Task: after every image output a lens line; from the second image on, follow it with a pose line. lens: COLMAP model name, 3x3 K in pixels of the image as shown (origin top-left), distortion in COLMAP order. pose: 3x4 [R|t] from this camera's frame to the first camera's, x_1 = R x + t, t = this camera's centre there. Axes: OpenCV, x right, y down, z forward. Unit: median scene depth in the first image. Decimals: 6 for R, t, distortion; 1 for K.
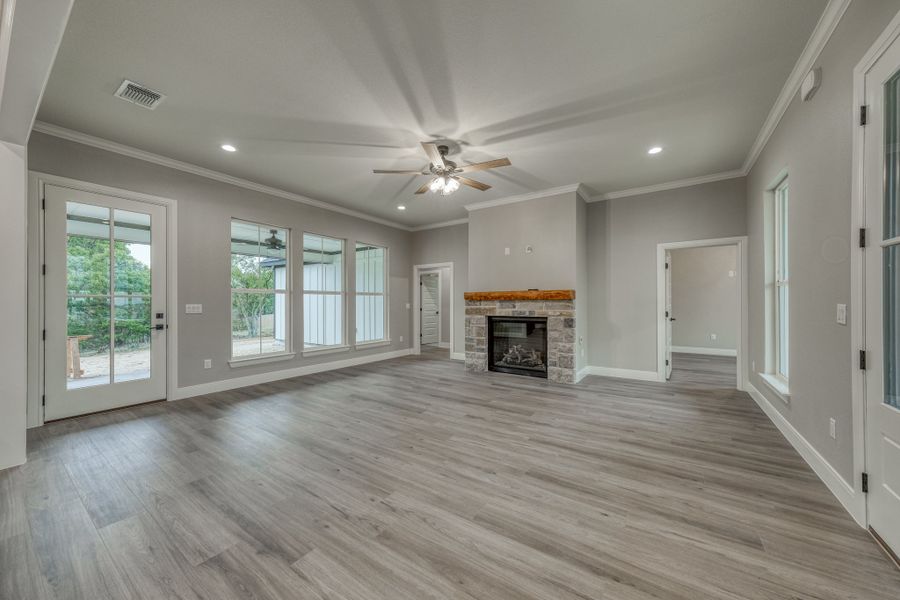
lens RADIAL K [[303.7, 0, 459.5], [0, 303.7, 301.1], [0, 0, 1]] dist [-0.006650, 0.001362]
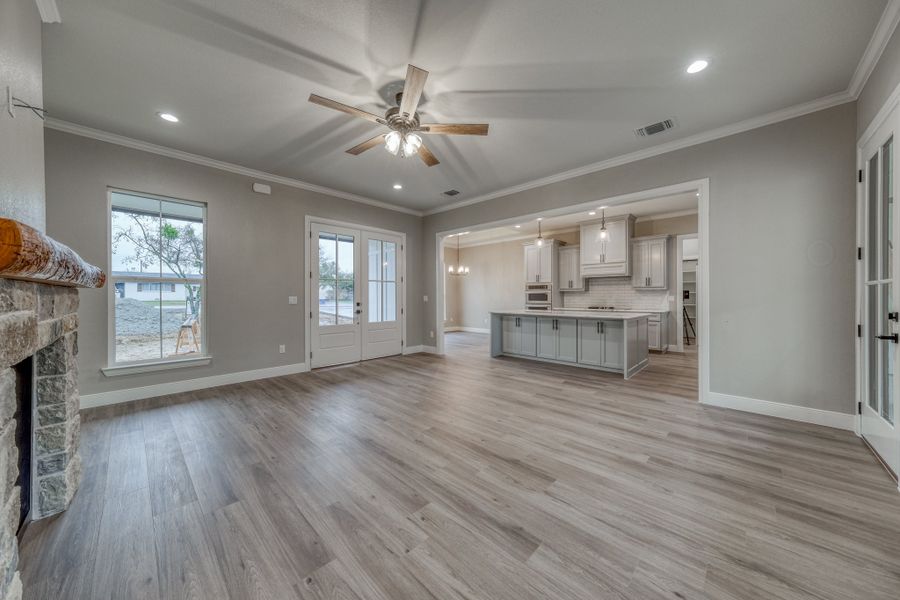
lens RADIAL K [[303.7, 0, 427.9], [0, 303.7, 302.8], [0, 0, 1]] dist [-0.006650, 0.001362]
pose [[-0.958926, -0.001289, 0.283653, -0.233761], [0.004856, 0.999769, 0.020959, 0.004039], [-0.283614, 0.021475, -0.958698, 1.207374]]
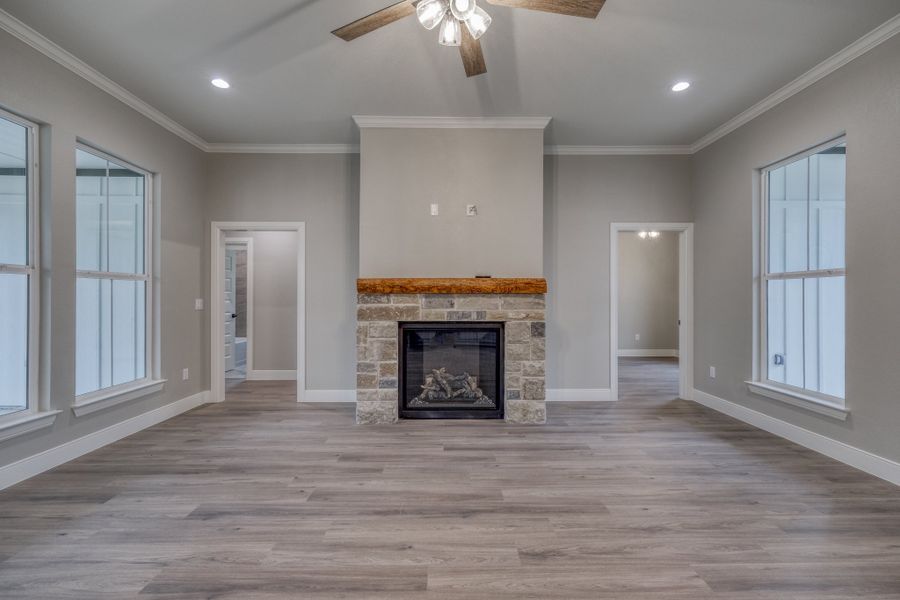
lens RADIAL K [[389.9, 0, 443.3], [0, 389.9, 297.3], [0, 0, 1]] dist [0.007510, 0.000135]
pose [[0.848661, 0.005013, 0.528914, -0.244300], [-0.005111, 0.999986, -0.001276, 0.004978], [-0.528913, -0.001621, 0.848675, 0.384698]]
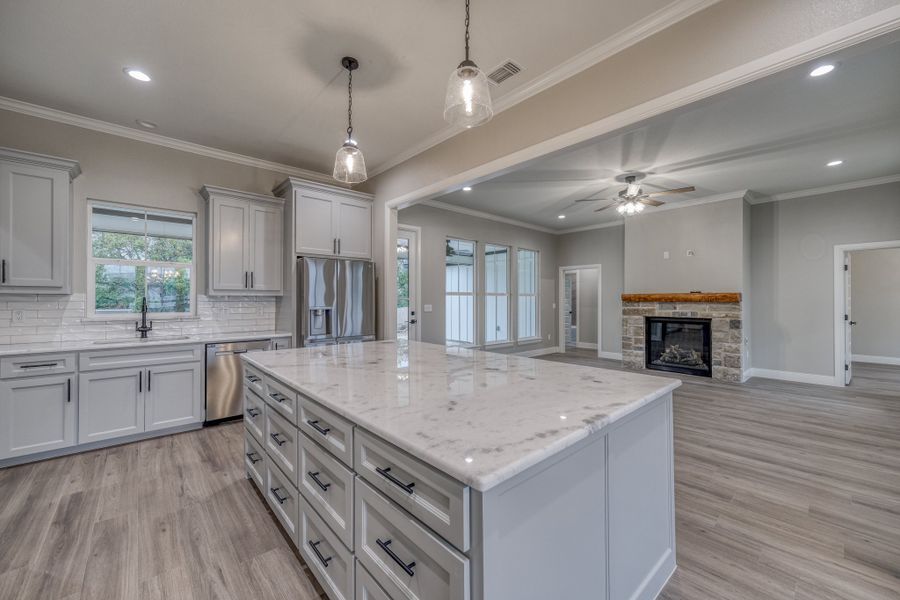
lens RADIAL K [[353.0, 0, 493.8], [0, 353.0, 296.7], [0, 0, 1]] dist [0.016072, 0.000012]
pose [[0.985864, 0.002975, -0.167521, -0.246013], [-0.003940, 0.999978, -0.005423, -0.012785], [0.167501, 0.006007, 0.985854, -0.336165]]
